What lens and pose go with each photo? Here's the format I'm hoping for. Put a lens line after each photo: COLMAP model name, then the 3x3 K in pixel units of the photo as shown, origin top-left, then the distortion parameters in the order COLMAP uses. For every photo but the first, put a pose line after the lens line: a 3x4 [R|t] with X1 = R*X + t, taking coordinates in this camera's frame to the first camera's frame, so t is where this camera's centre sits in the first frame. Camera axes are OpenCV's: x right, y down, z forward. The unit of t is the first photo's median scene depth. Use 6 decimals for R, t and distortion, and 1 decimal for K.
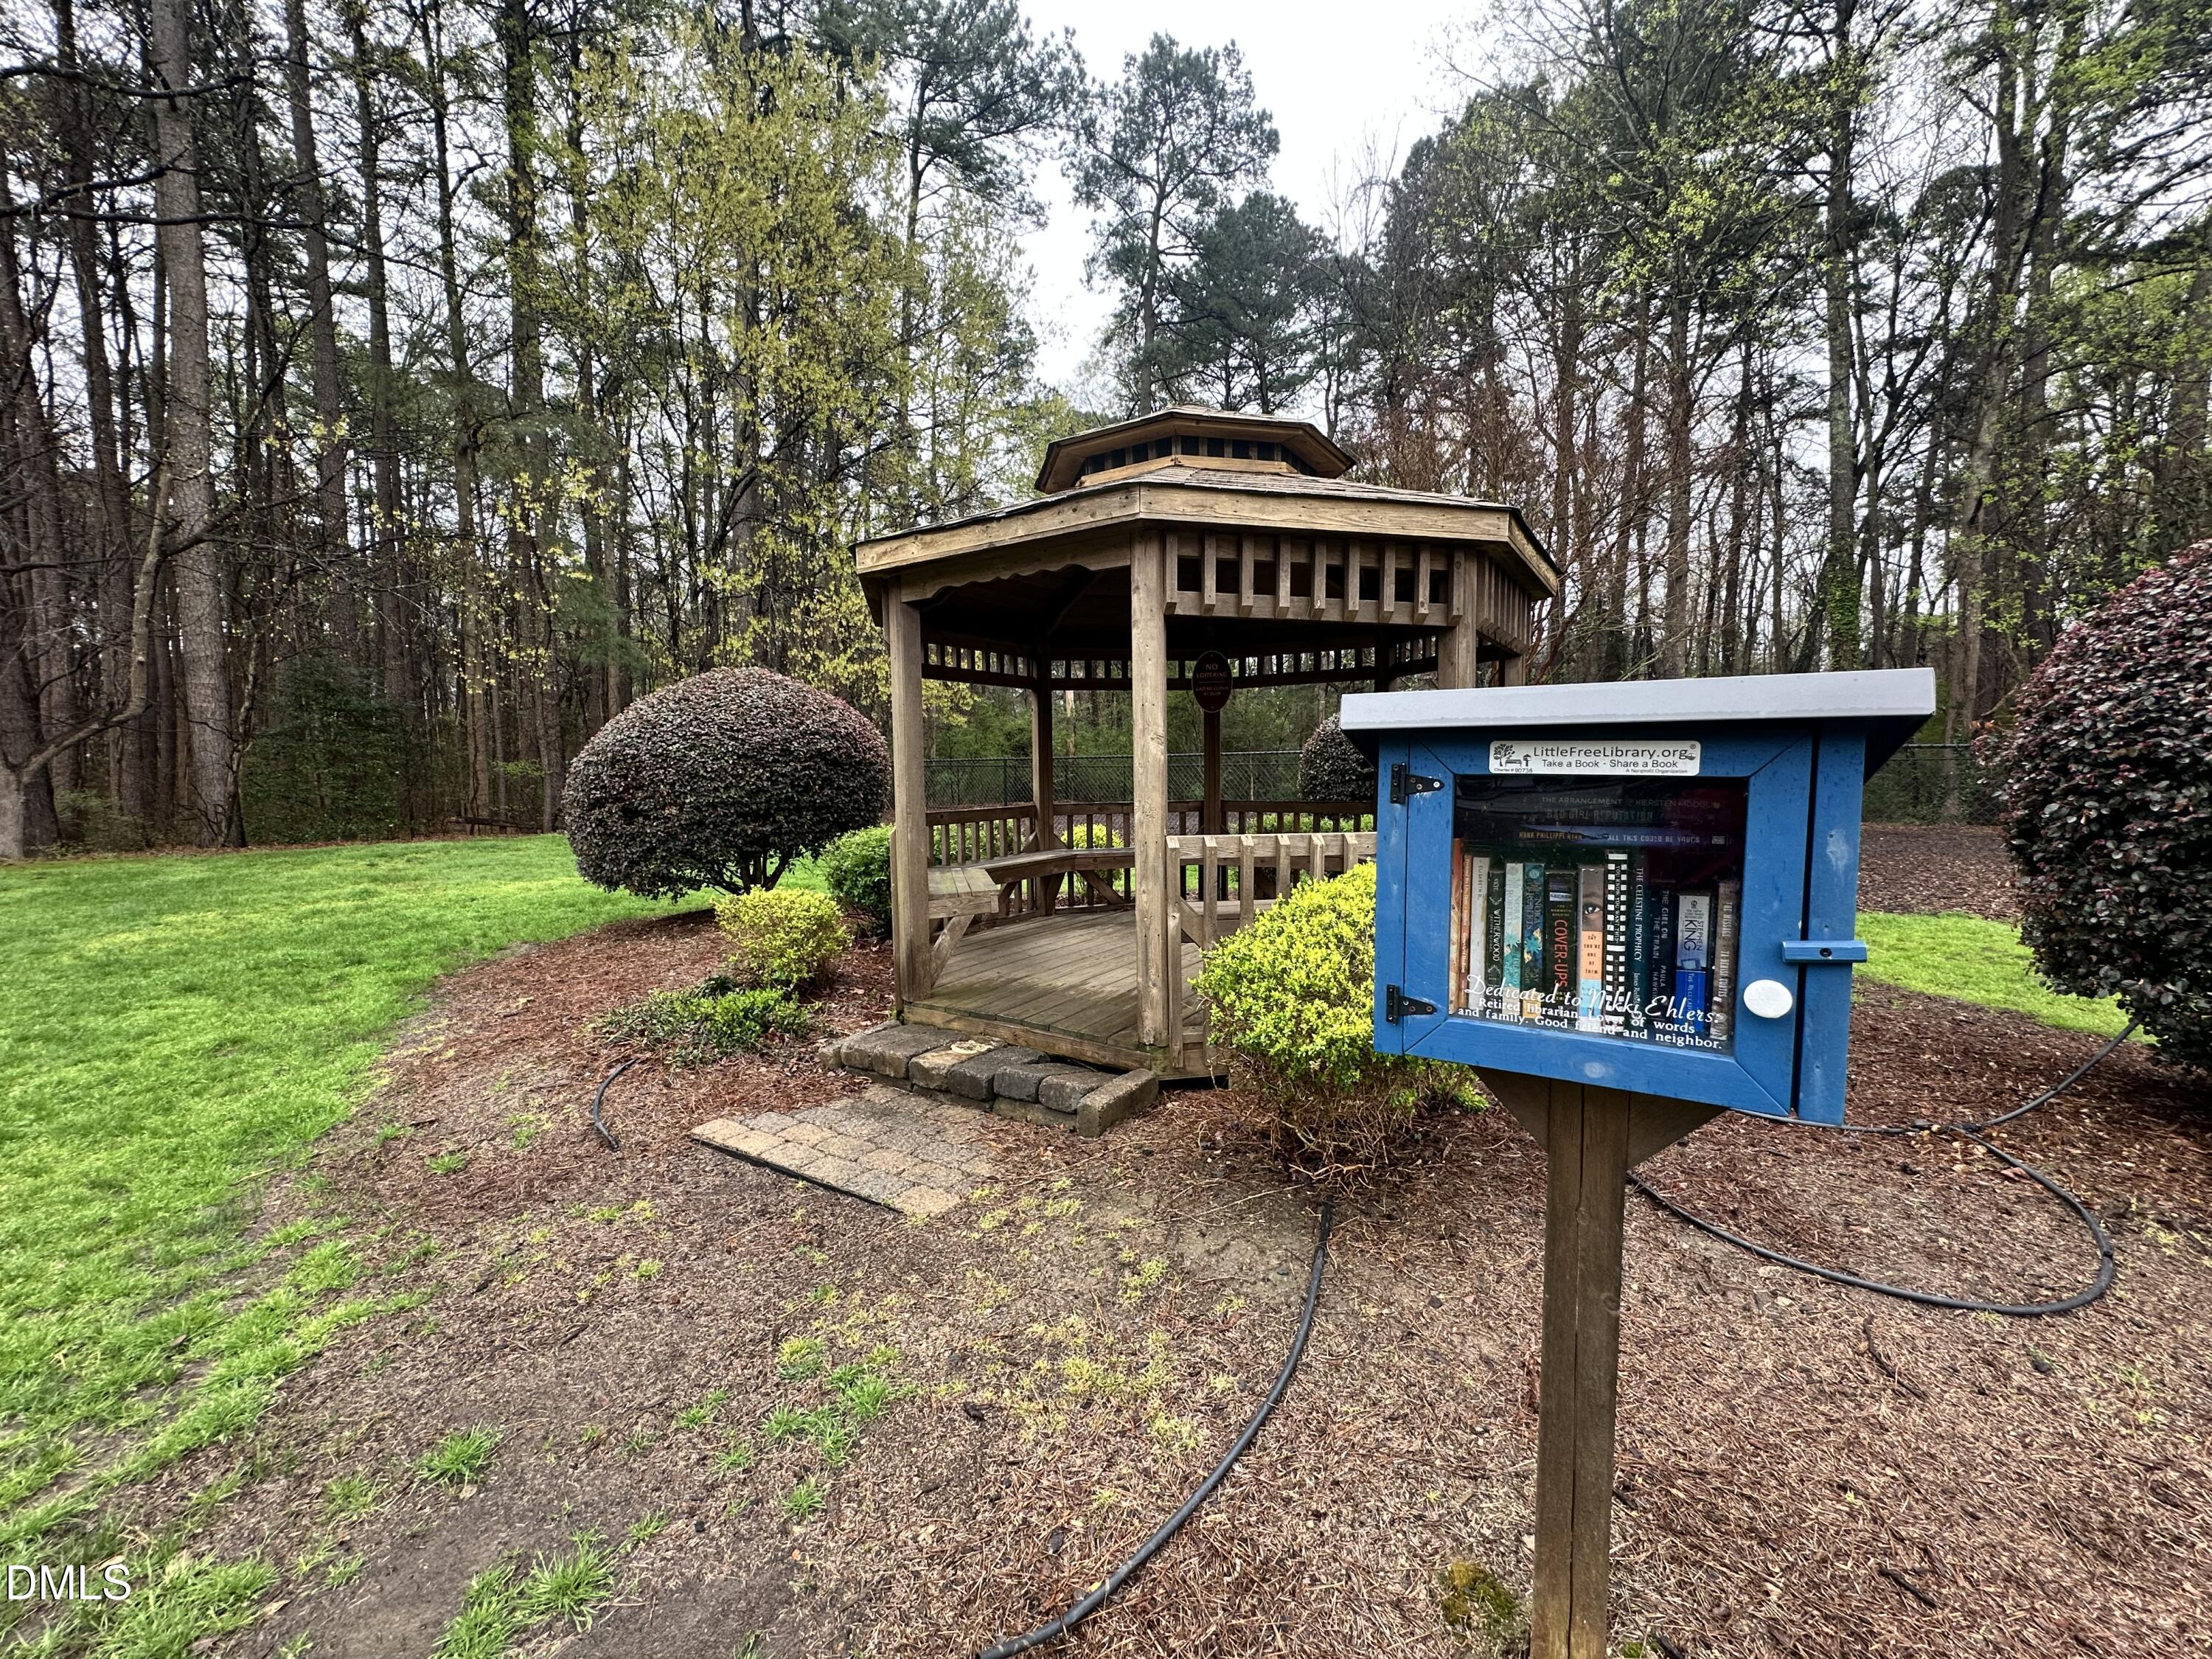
lens RADIAL K [[885.9, 0, 1108.3], [0, 885.9, 831.4], [0, 0, 1]] dist [-0.005471, 0.000946]
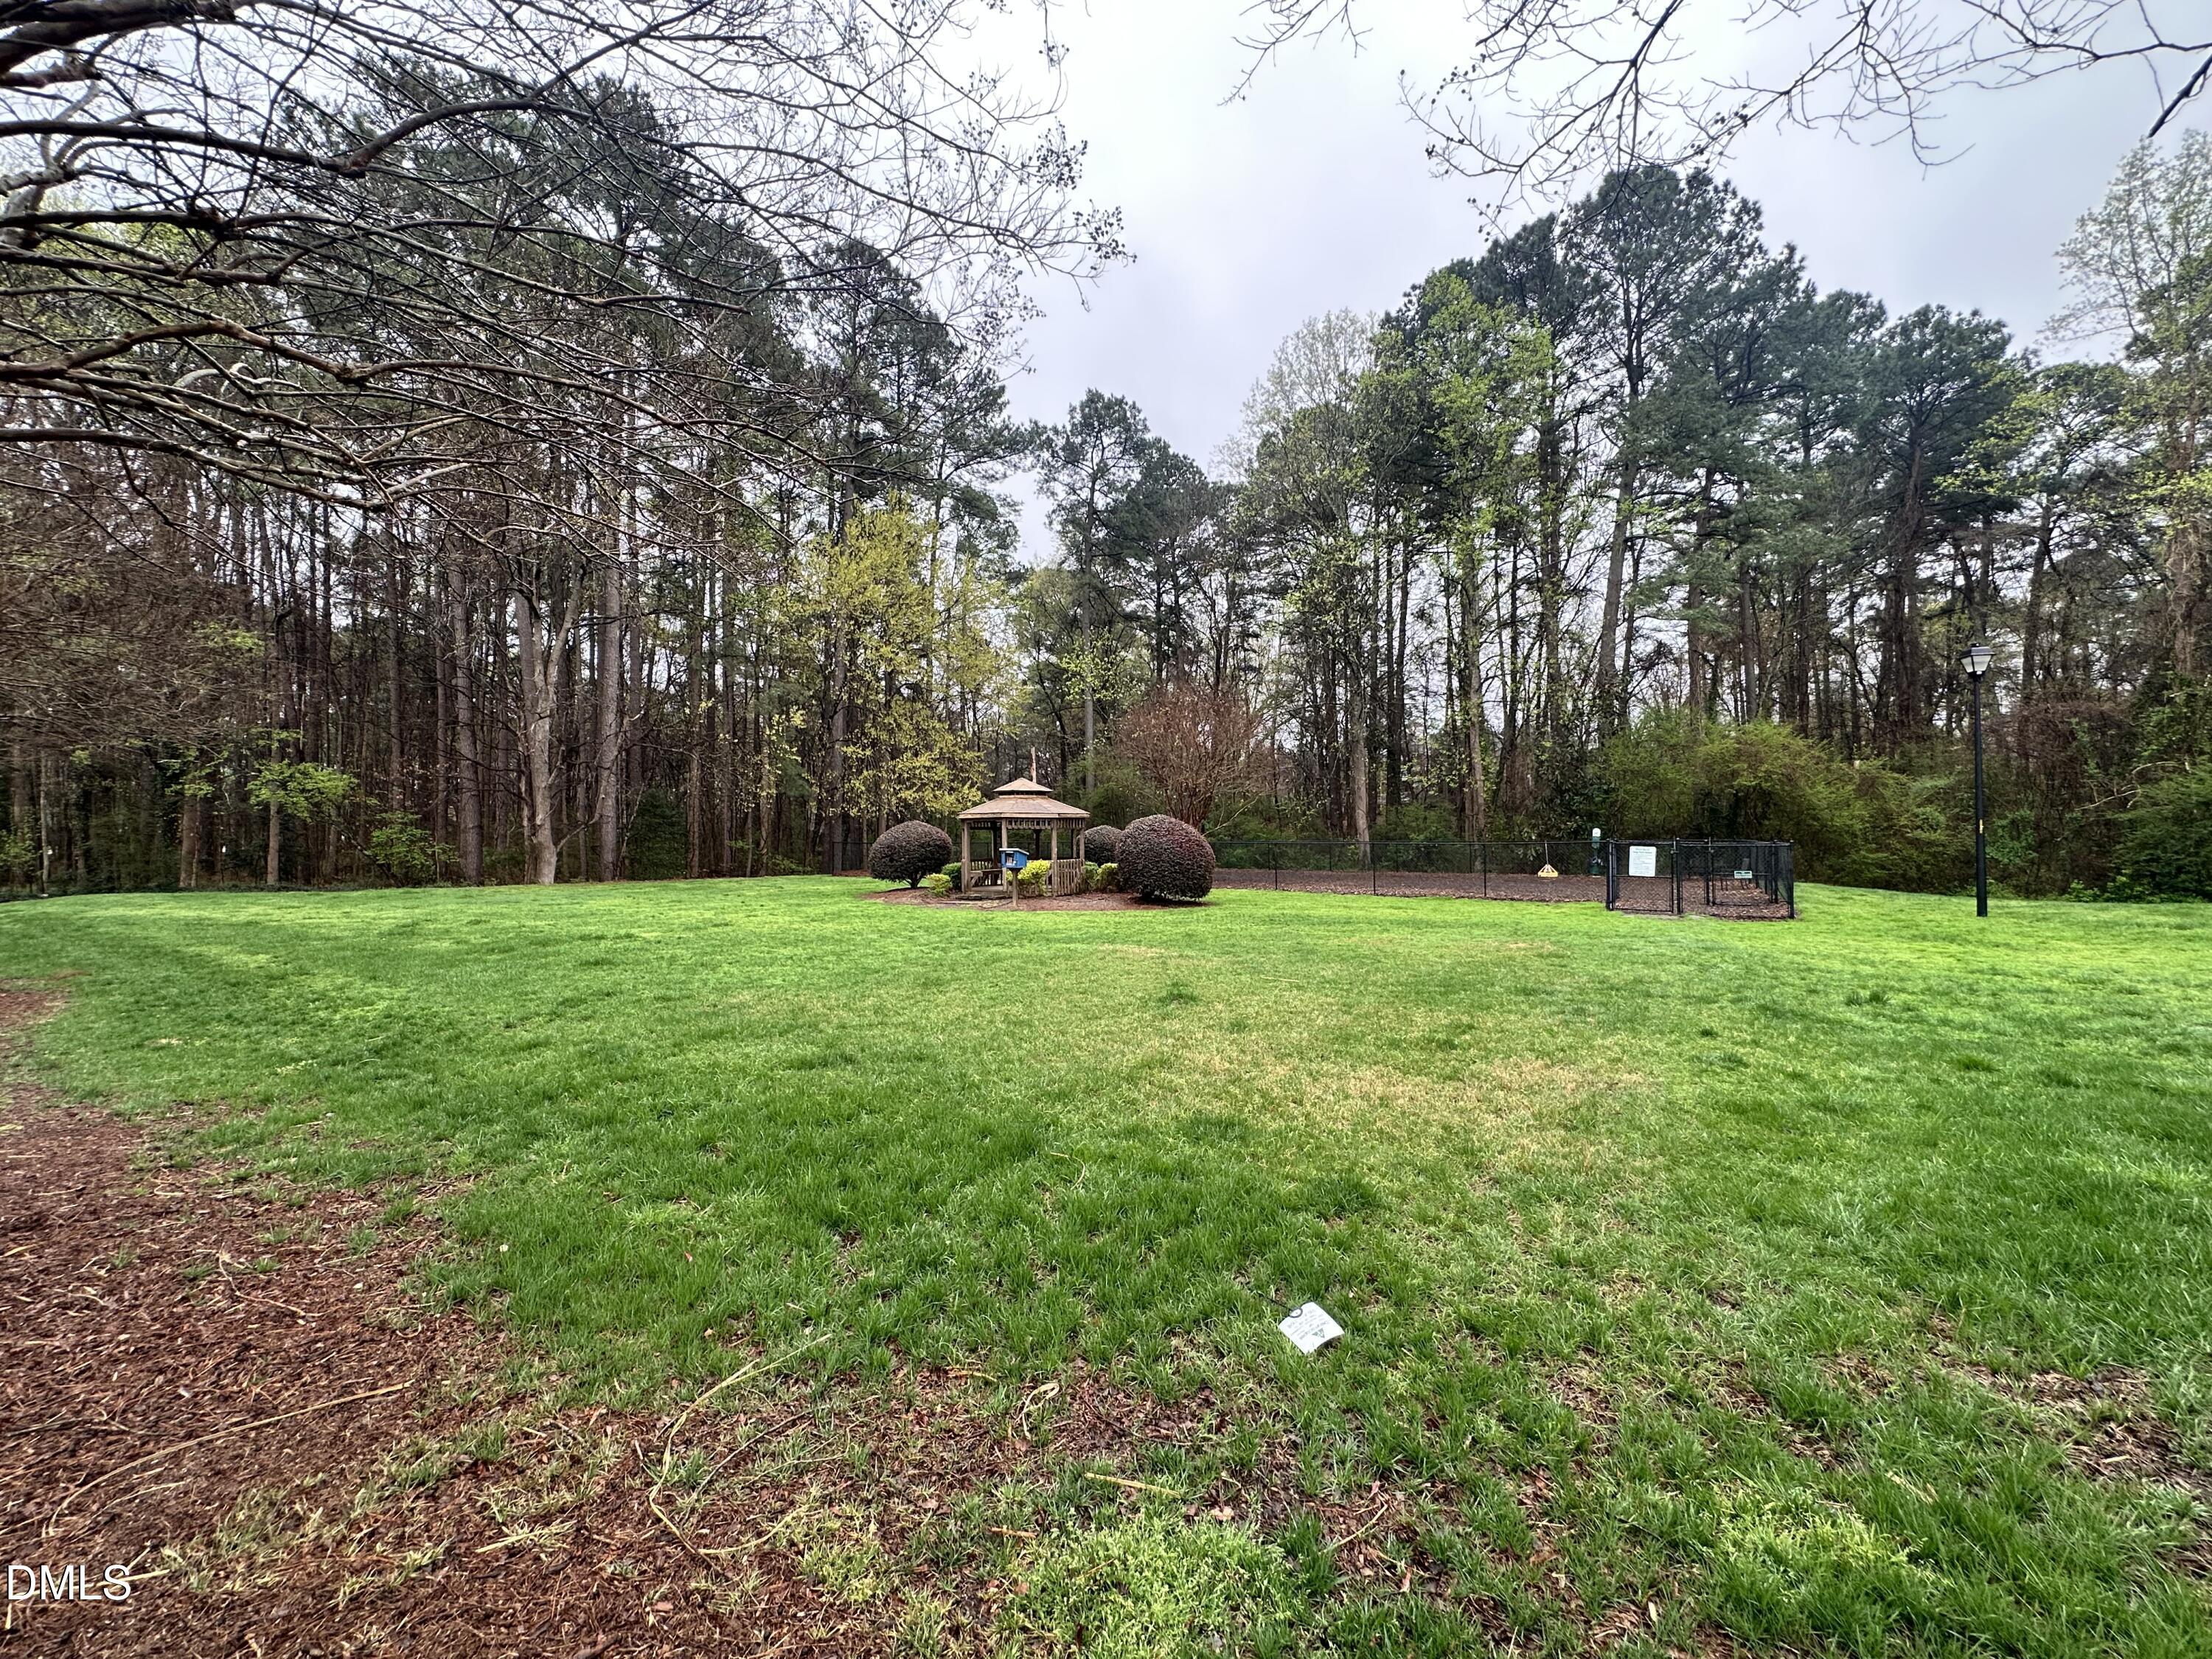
lens RADIAL K [[885.9, 0, 1104.6], [0, 885.9, 831.2], [0, 0, 1]] dist [-0.005471, 0.000946]
pose [[0.999988, 0.000947, 0.004726, 0.085788], [-0.000579, 0.997016, -0.077194, 0.033250], [-0.004784, 0.077191, 0.997005, -0.636493]]
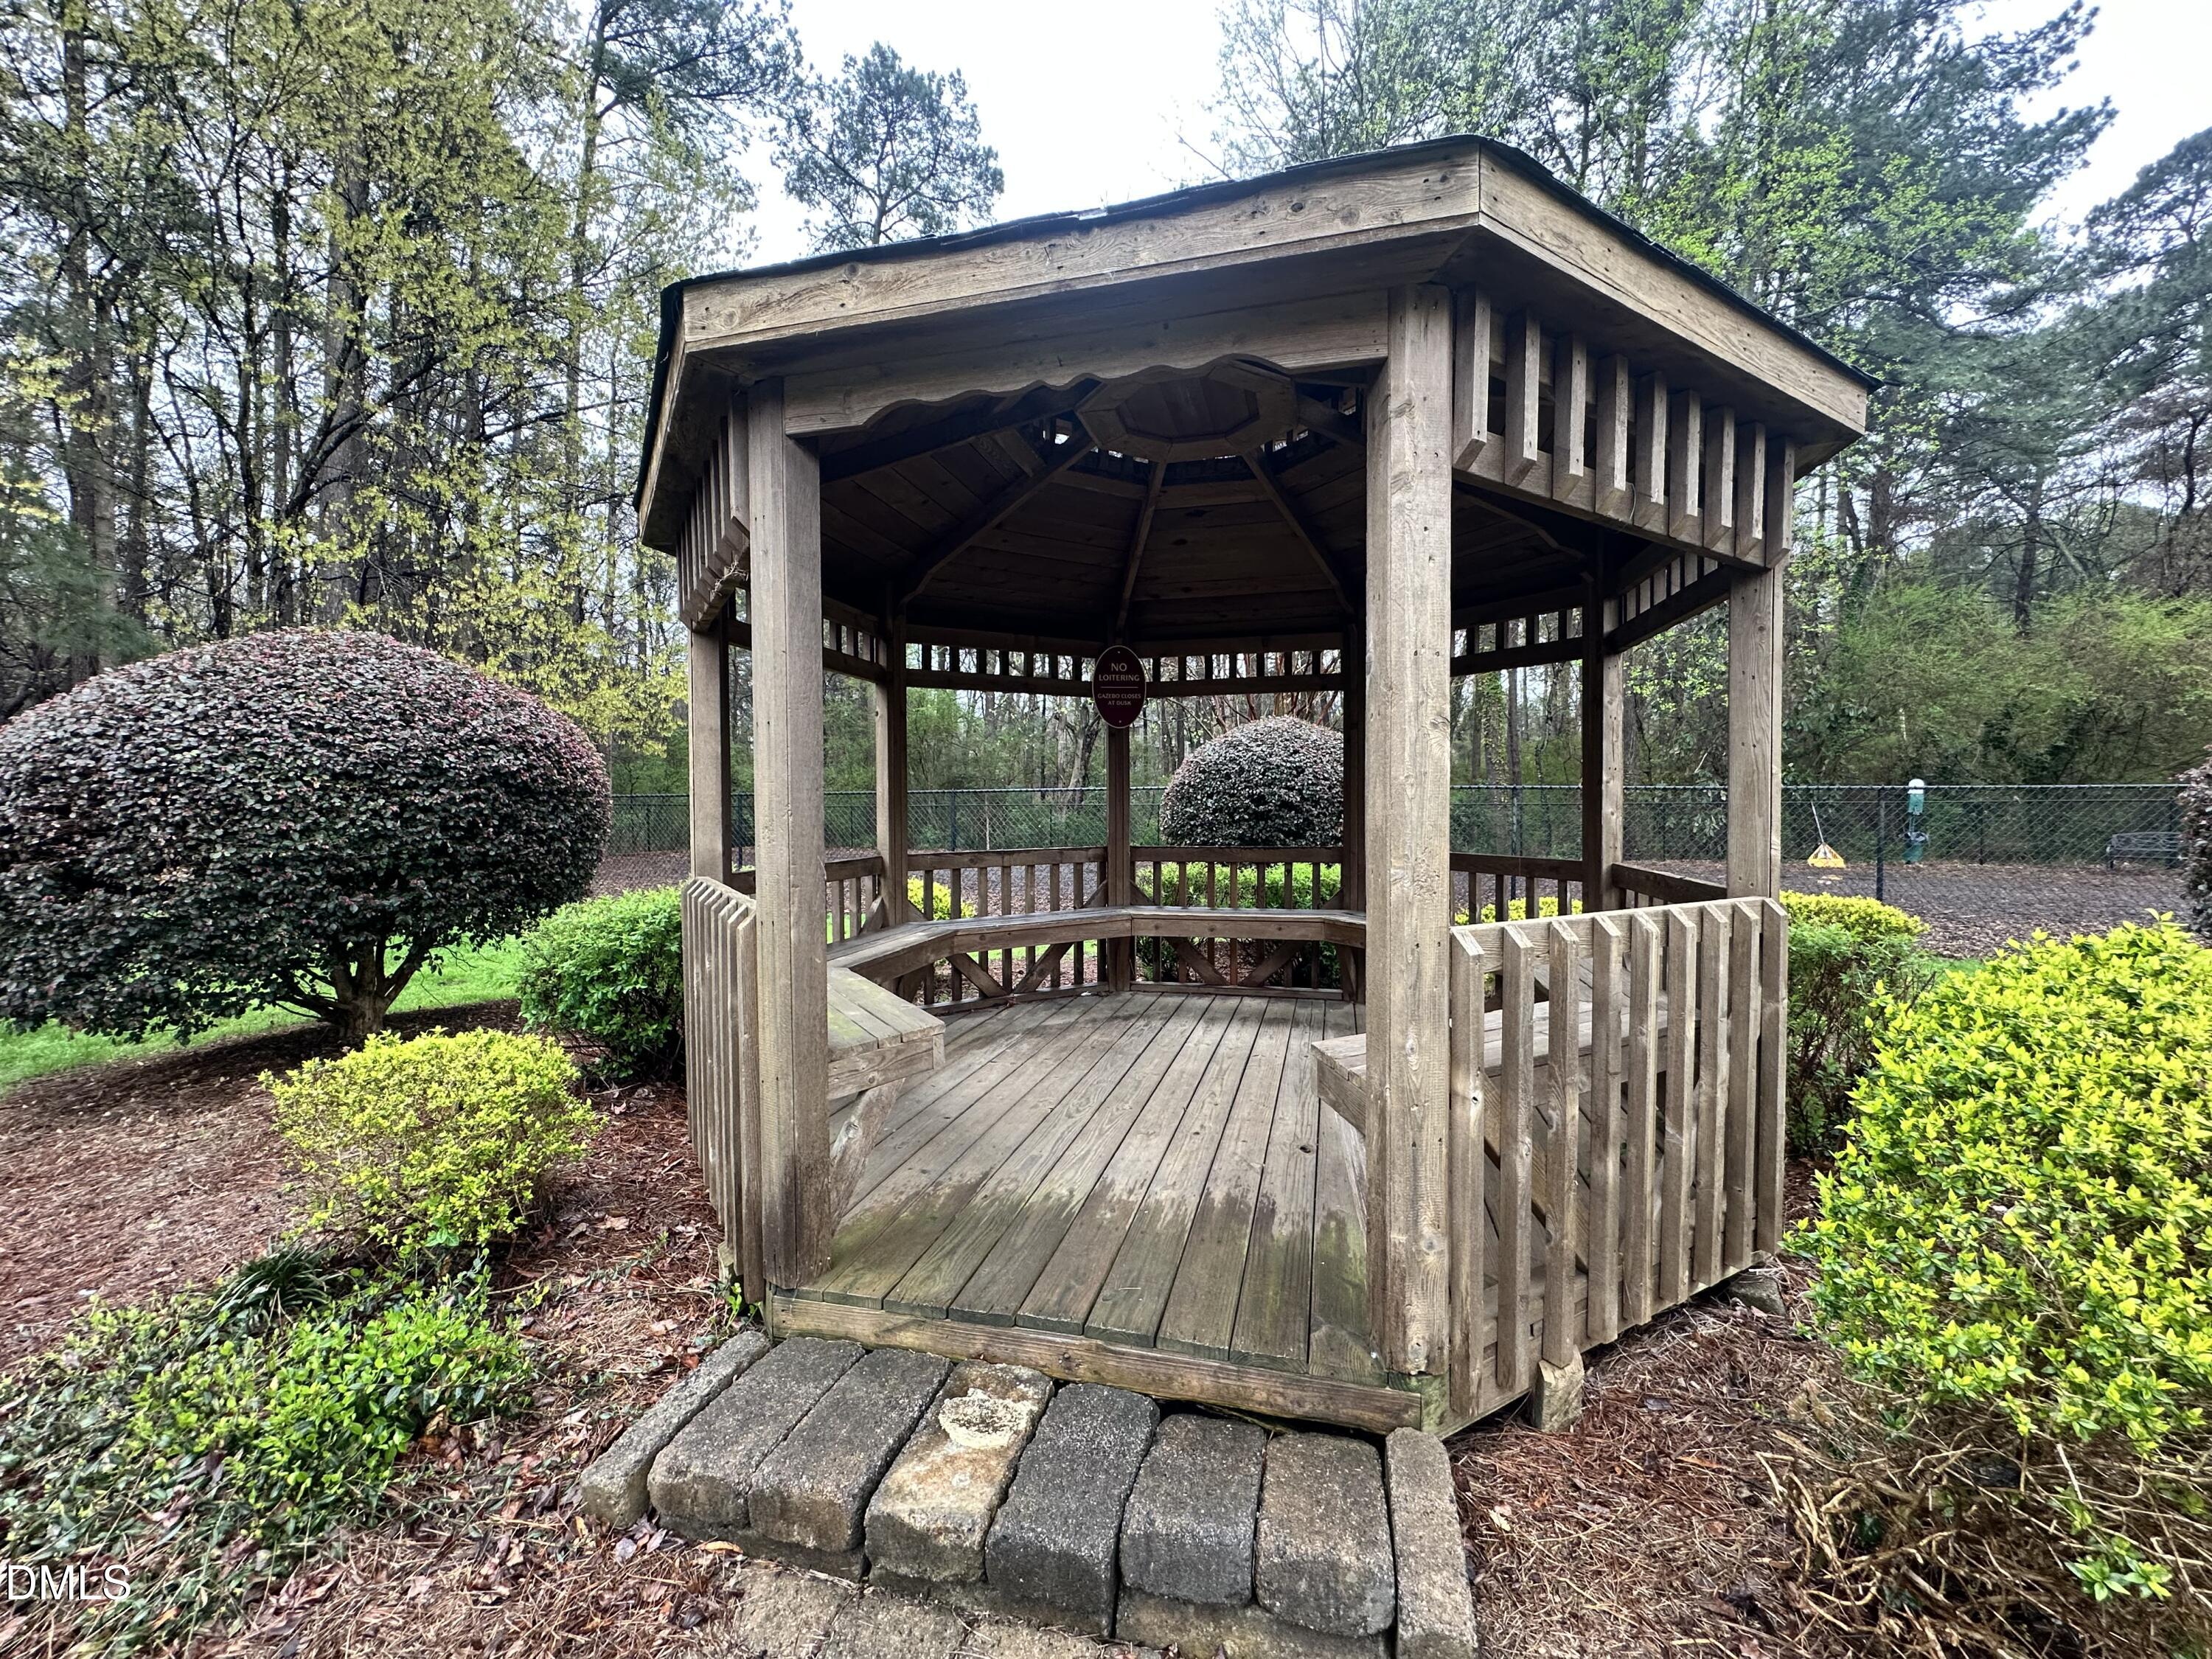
lens RADIAL K [[885.9, 0, 1109.1], [0, 885.9, 830.2], [0, 0, 1]] dist [-0.005471, 0.000946]
pose [[0.944517, -0.002599, 0.328452, -0.029119], [0.018516, 0.998800, -0.045342, -0.003285], [-0.327940, 0.048908, 0.943432, 0.066231]]
